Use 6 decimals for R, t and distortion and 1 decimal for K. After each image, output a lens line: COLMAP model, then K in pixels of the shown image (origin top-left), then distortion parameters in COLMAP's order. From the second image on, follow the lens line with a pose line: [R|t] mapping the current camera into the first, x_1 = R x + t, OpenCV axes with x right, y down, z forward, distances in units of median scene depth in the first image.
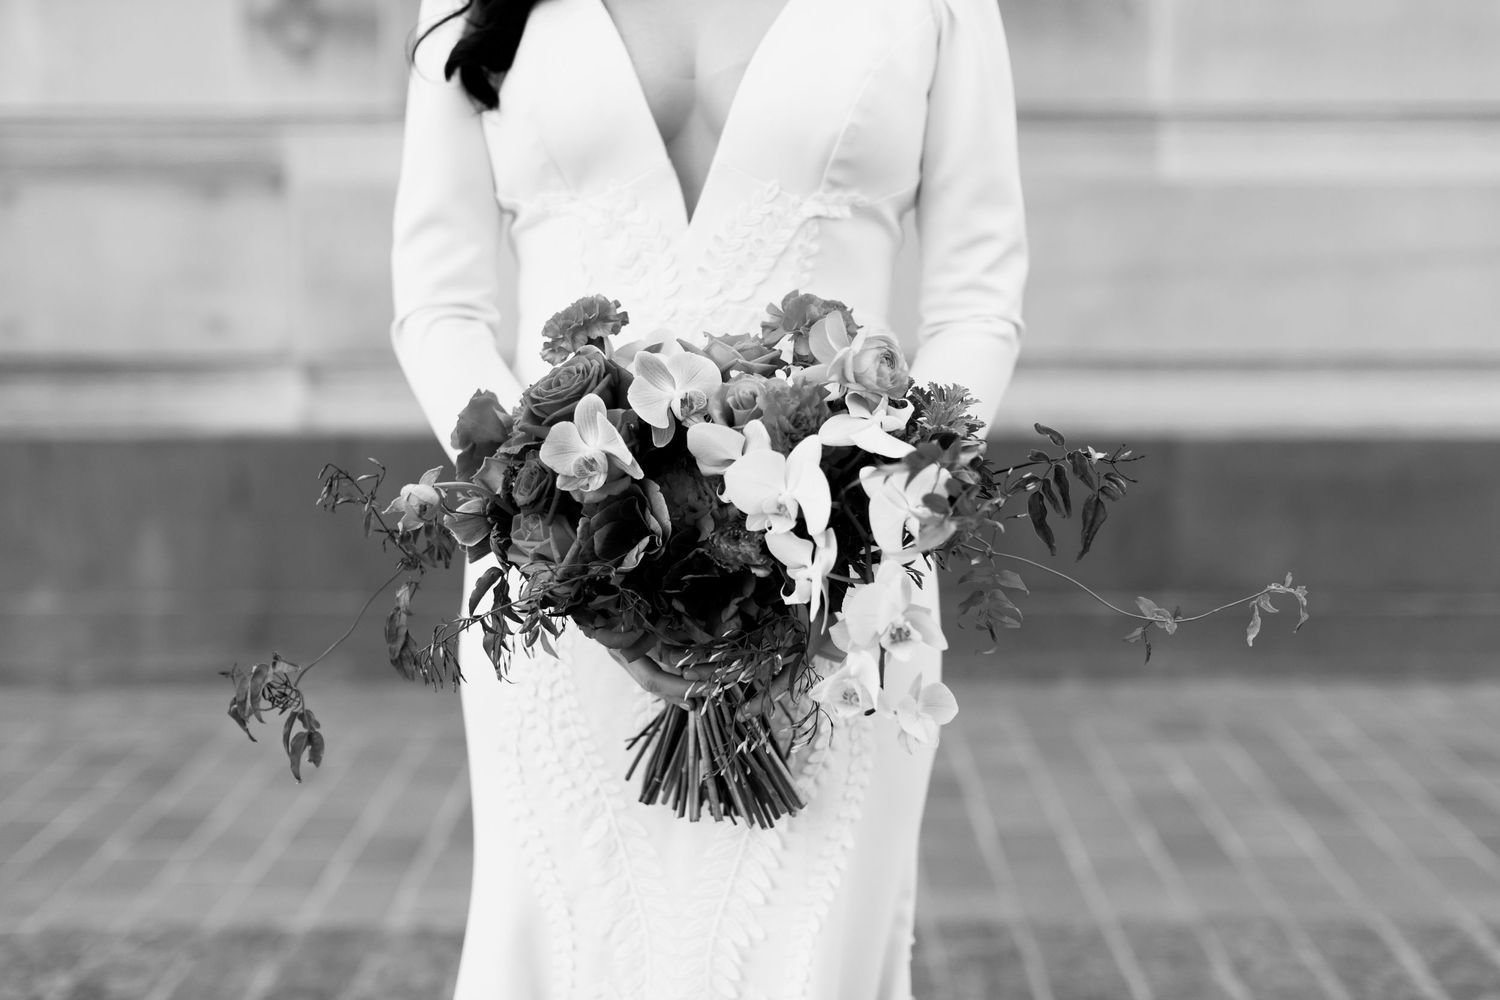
lens RADIAL K [[2197.8, 0, 747.9], [0, 2197.8, 491.2], [0, 0, 1]] dist [0.022264, 0.000000]
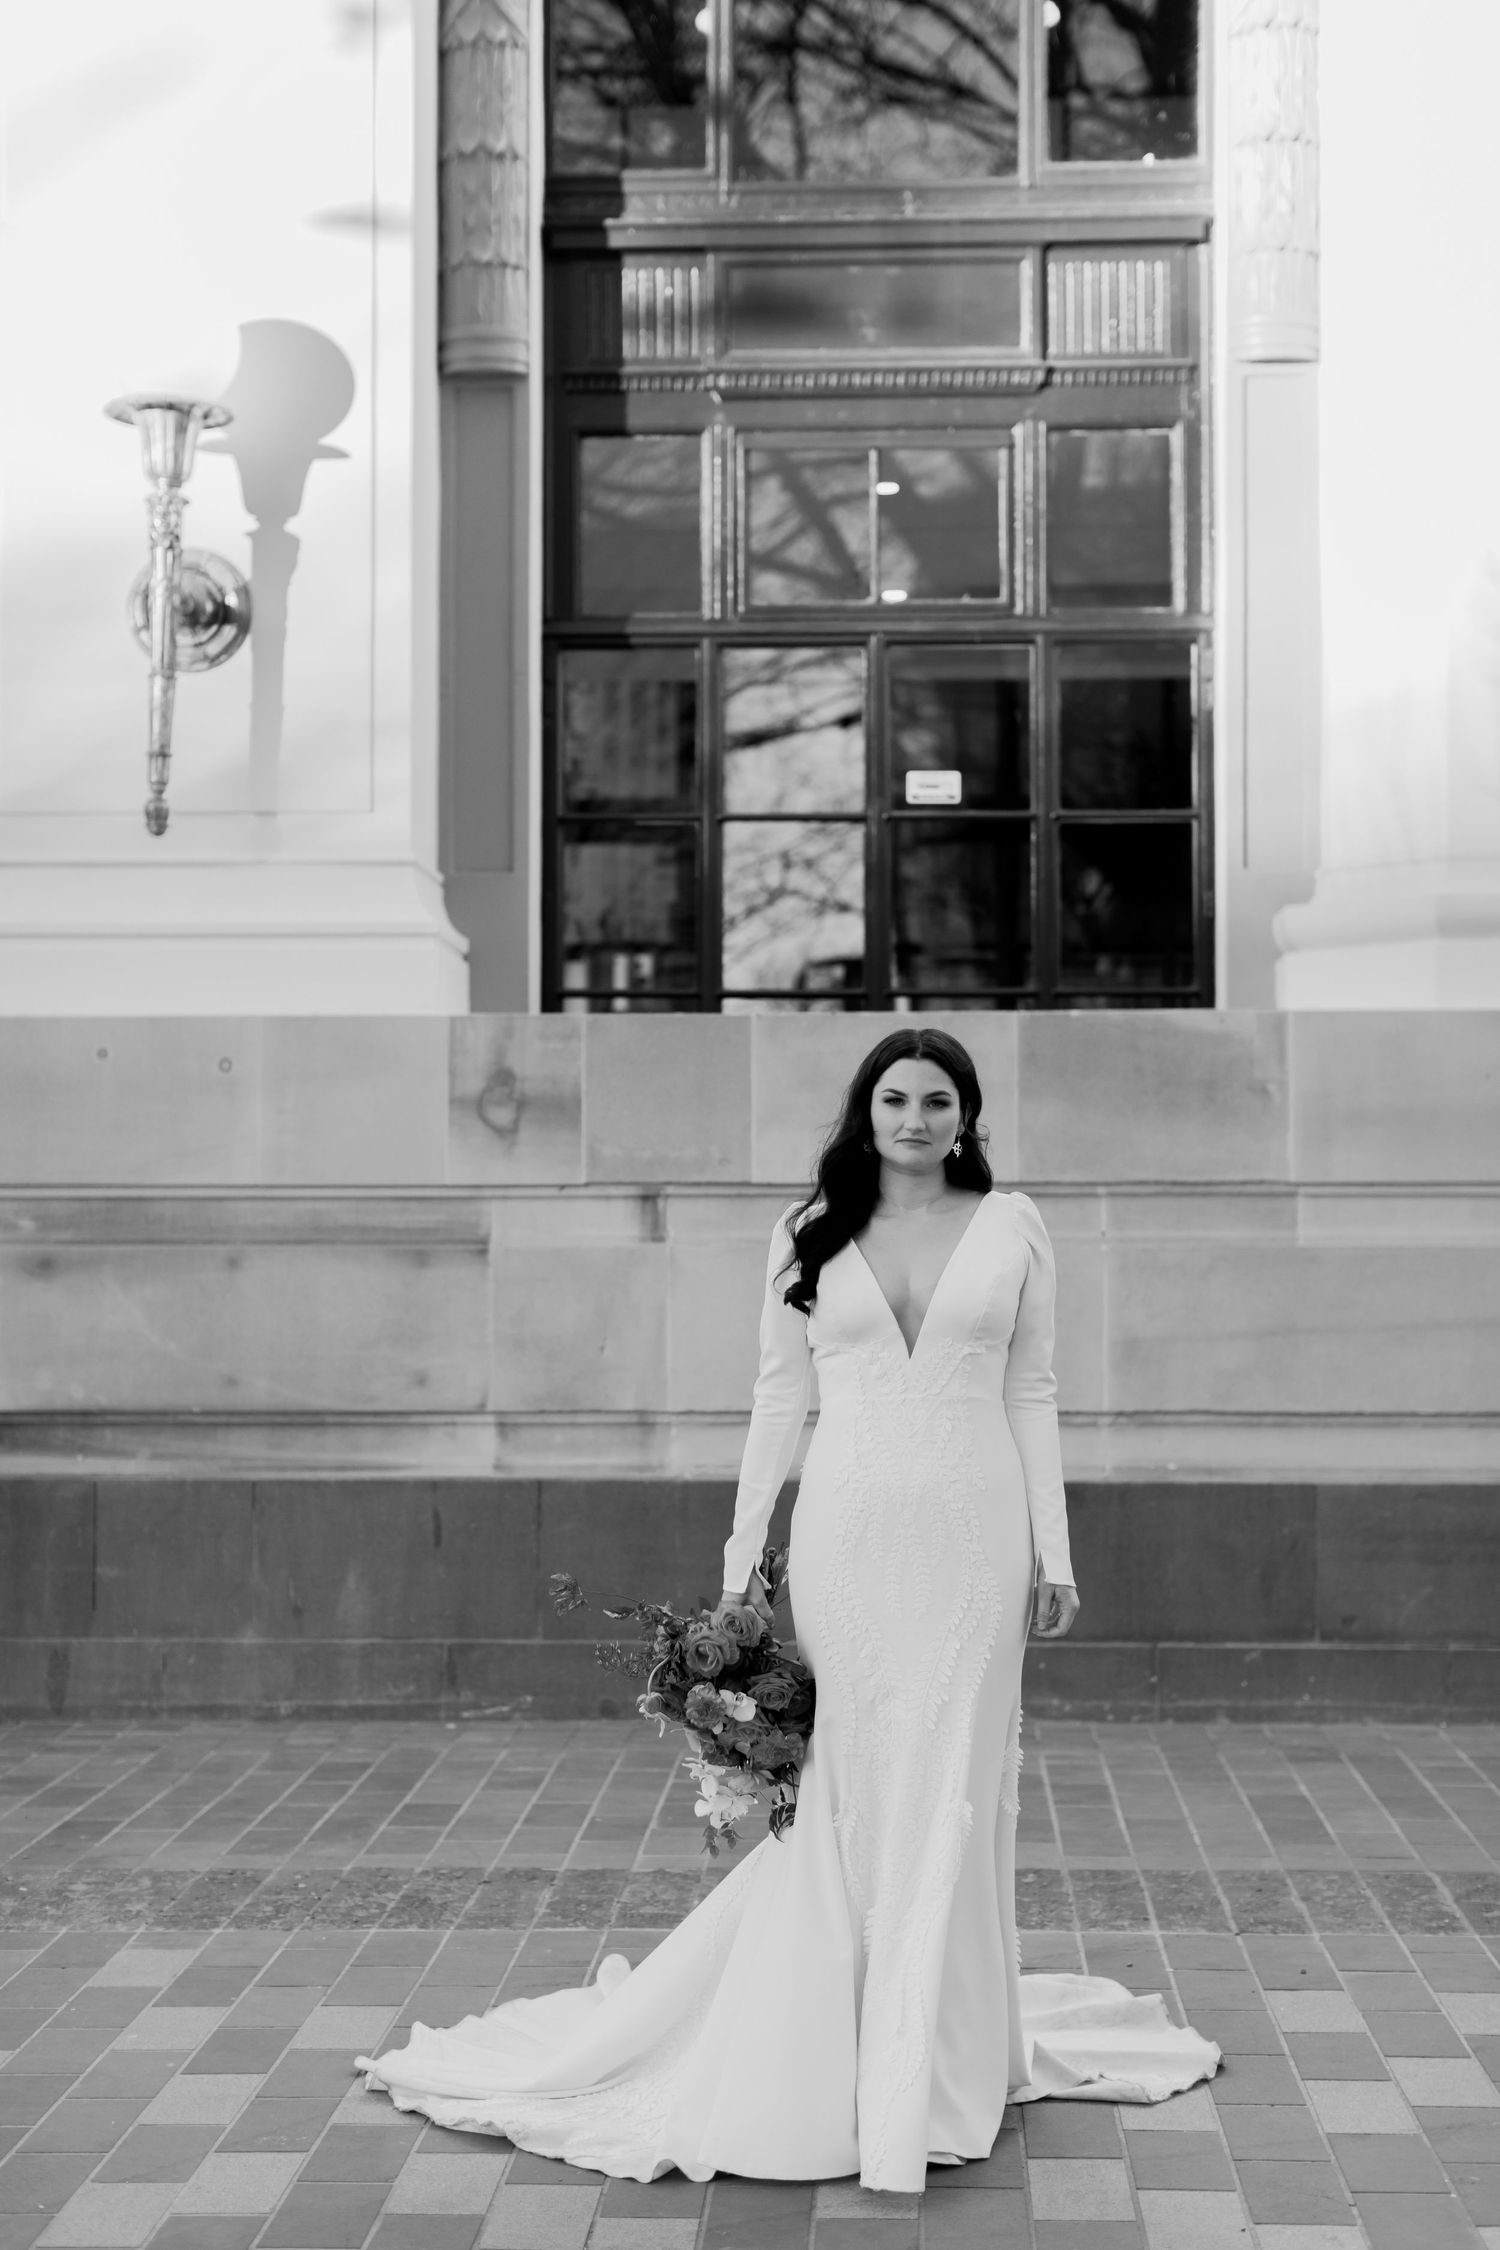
lens RADIAL K [[3296.7, 0, 744.8], [0, 3296.7, 1122.7], [0, 0, 1]] dist [0.022264, 0.000000]
pose [[0.999074, -0.000729, -0.043009, -0.046736], [-0.005478, 0.989559, -0.144025, 0.116347], [0.042665, 0.144127, 0.988639, -2.256273]]
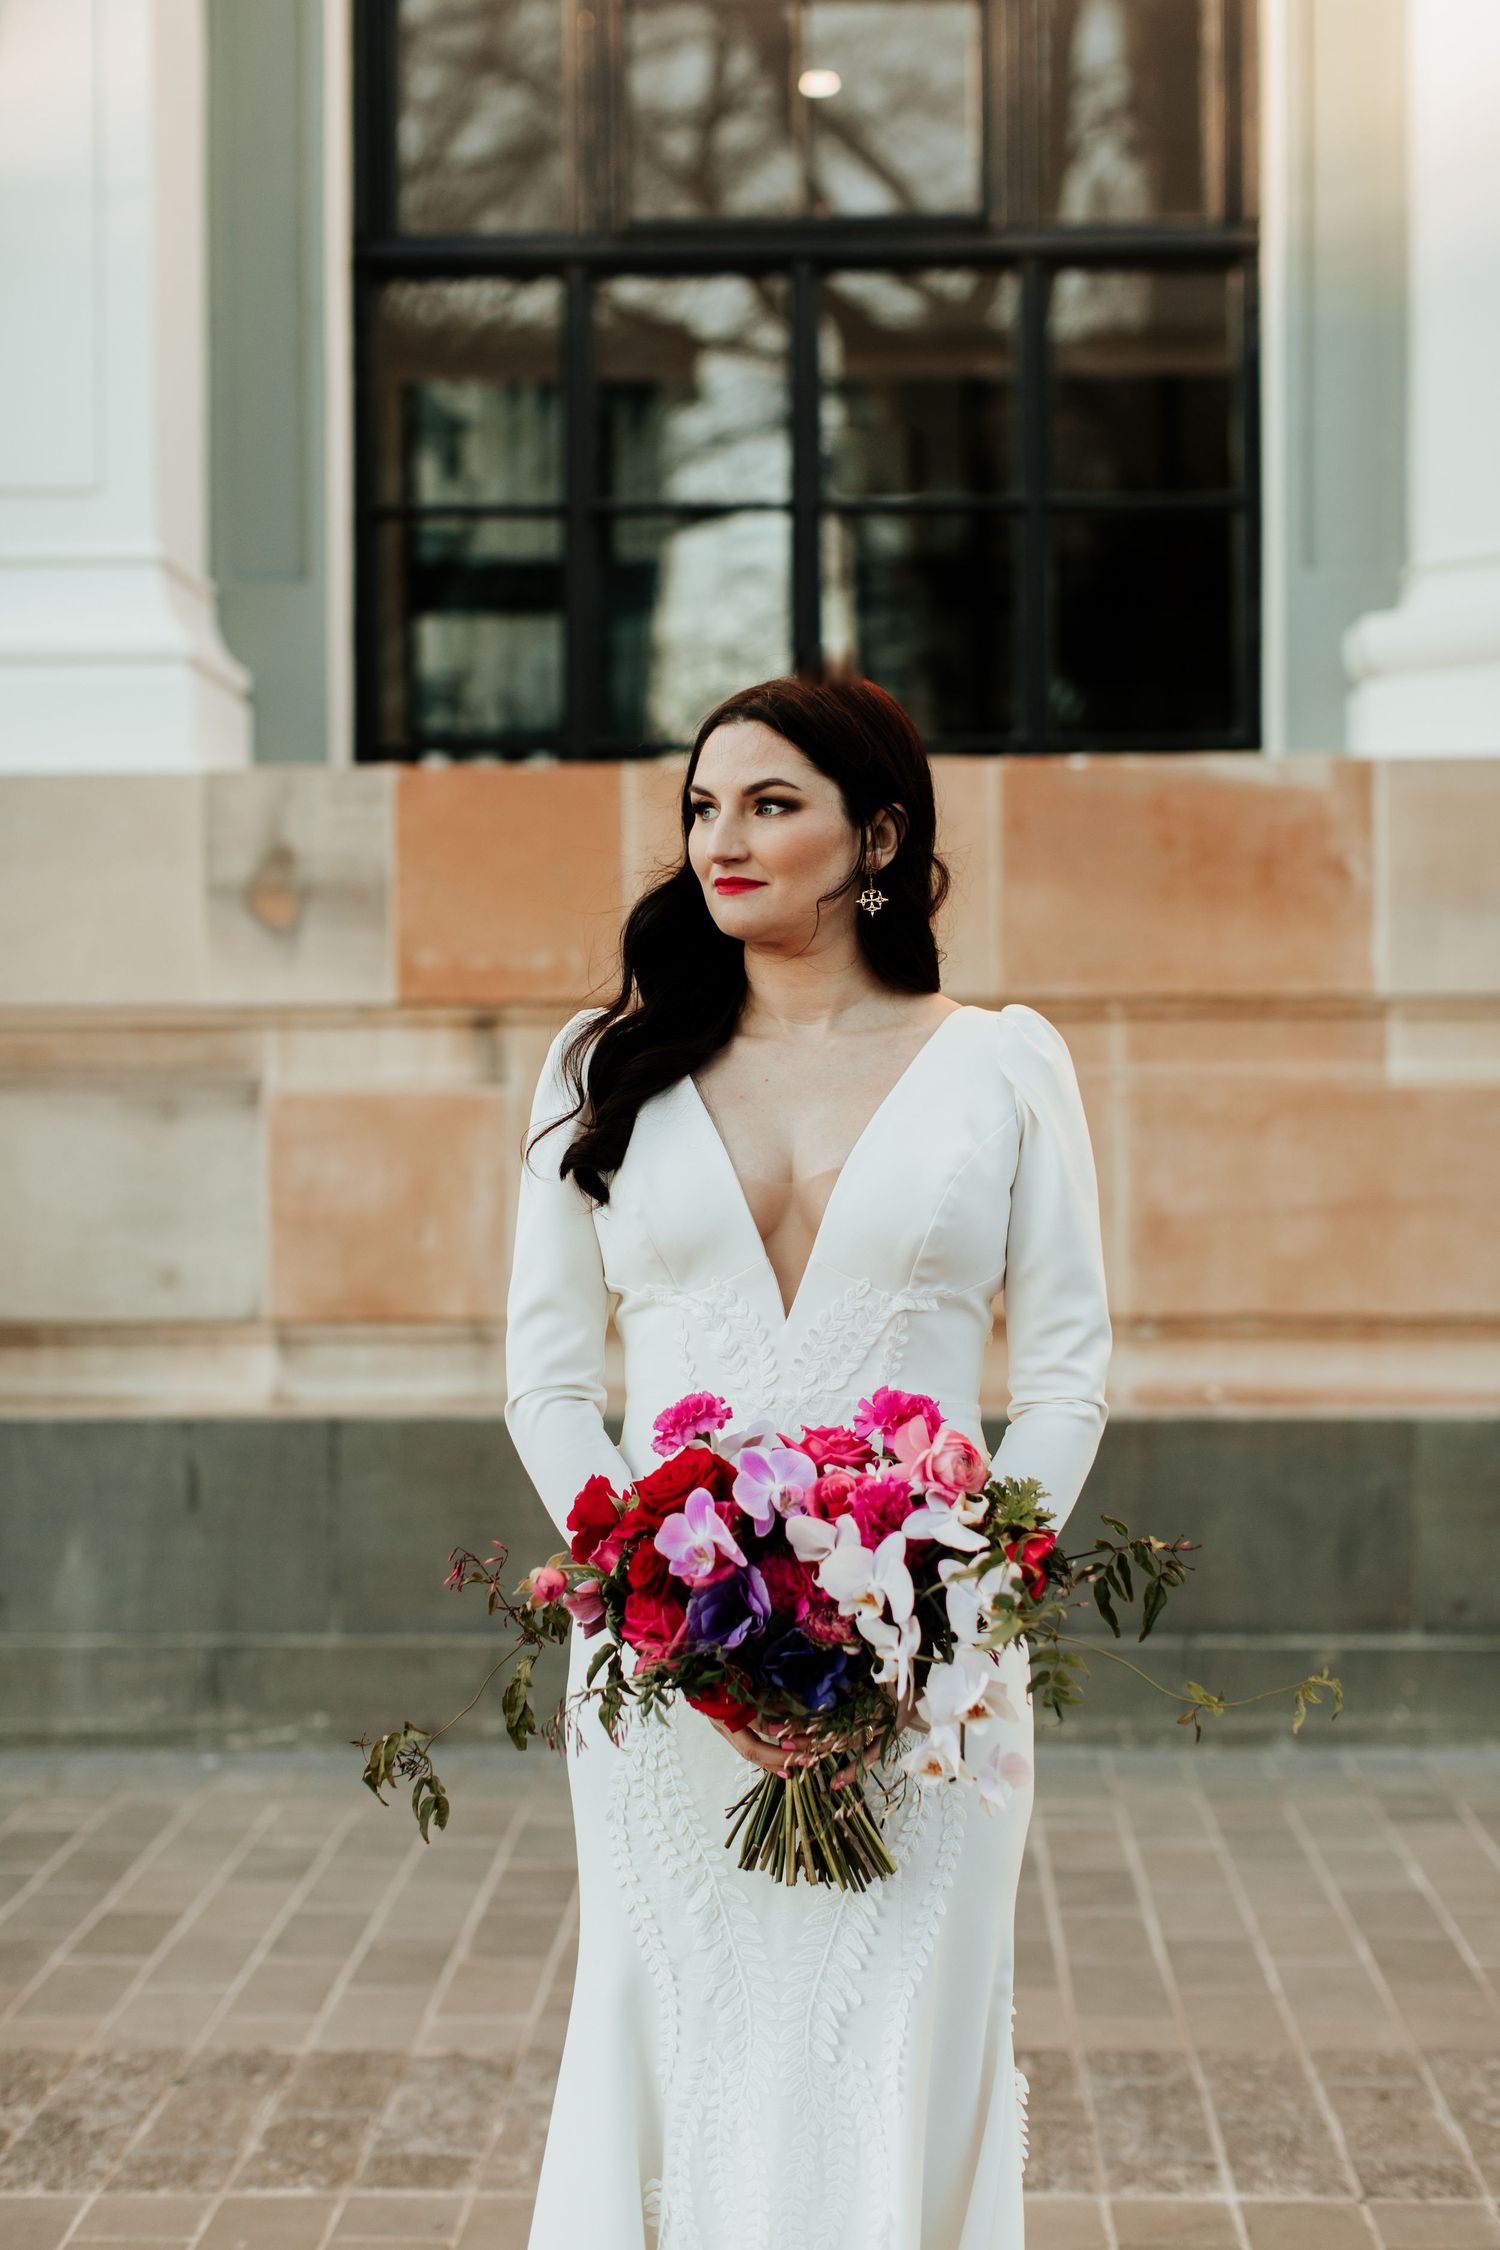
lens RADIAL K [[3296.7, 0, 739.1], [0, 3296.7, 1066.5], [0, 0, 1]] dist [0.022264, 0.000000]
pose [[0.999318, -0.004606, -0.036634, 0.009329], [0.000365, 0.993375, -0.114920, -0.057099], [0.036921, 0.114828, 0.992699, -0.603543]]
